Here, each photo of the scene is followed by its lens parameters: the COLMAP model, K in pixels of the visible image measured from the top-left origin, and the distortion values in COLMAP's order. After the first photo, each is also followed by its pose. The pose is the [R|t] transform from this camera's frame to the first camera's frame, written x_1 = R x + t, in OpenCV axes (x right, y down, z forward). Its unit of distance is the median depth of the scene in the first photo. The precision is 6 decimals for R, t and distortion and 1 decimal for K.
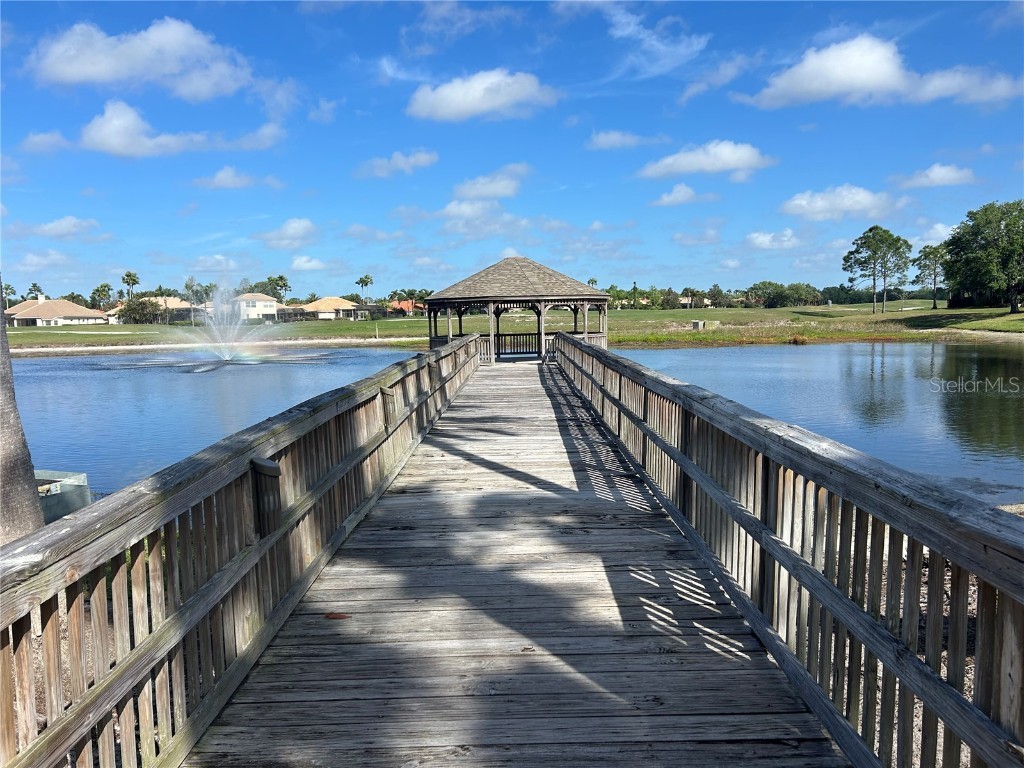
lens RADIAL K [[759.2, 0, 512.0], [0, 759.2, 384.0], [0, 0, 1]] dist [0.000268, -0.001751]
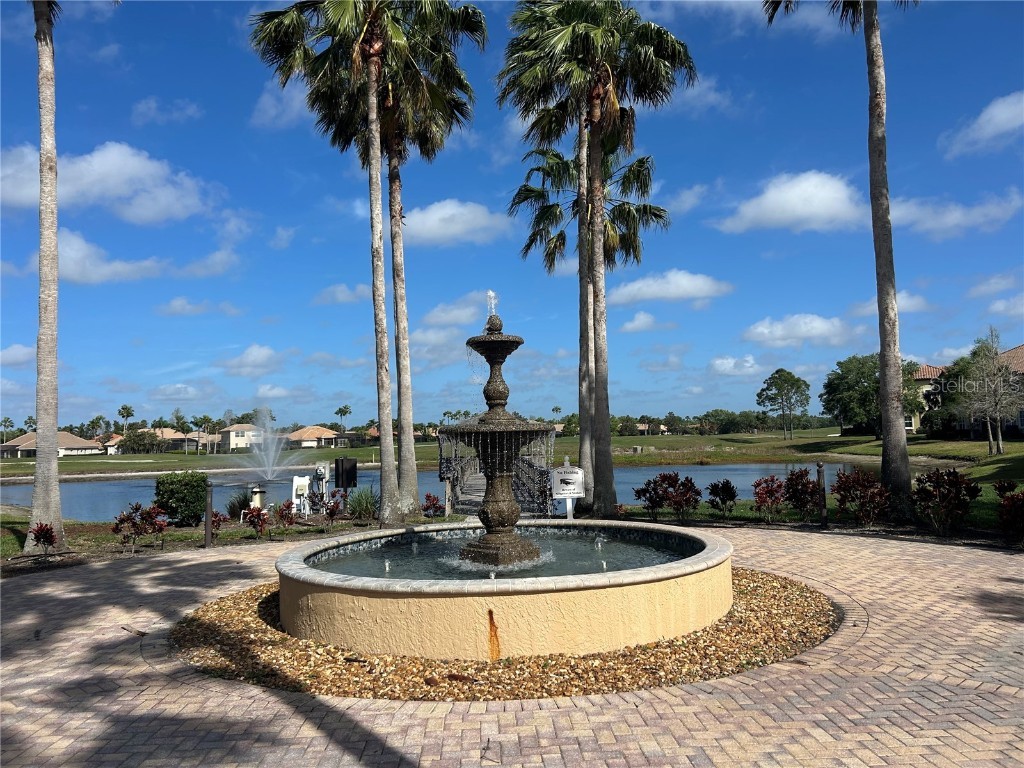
lens RADIAL K [[788.0, 0, 515.7], [0, 788.0, 382.0], [0, 0, 1]] dist [0.095604, -0.001394]
pose [[0.998782, -0.001872, 0.049302, -0.005906], [0.009944, 0.986411, -0.163996, 0.009105], [-0.048325, 0.164286, 0.985228, -0.112696]]
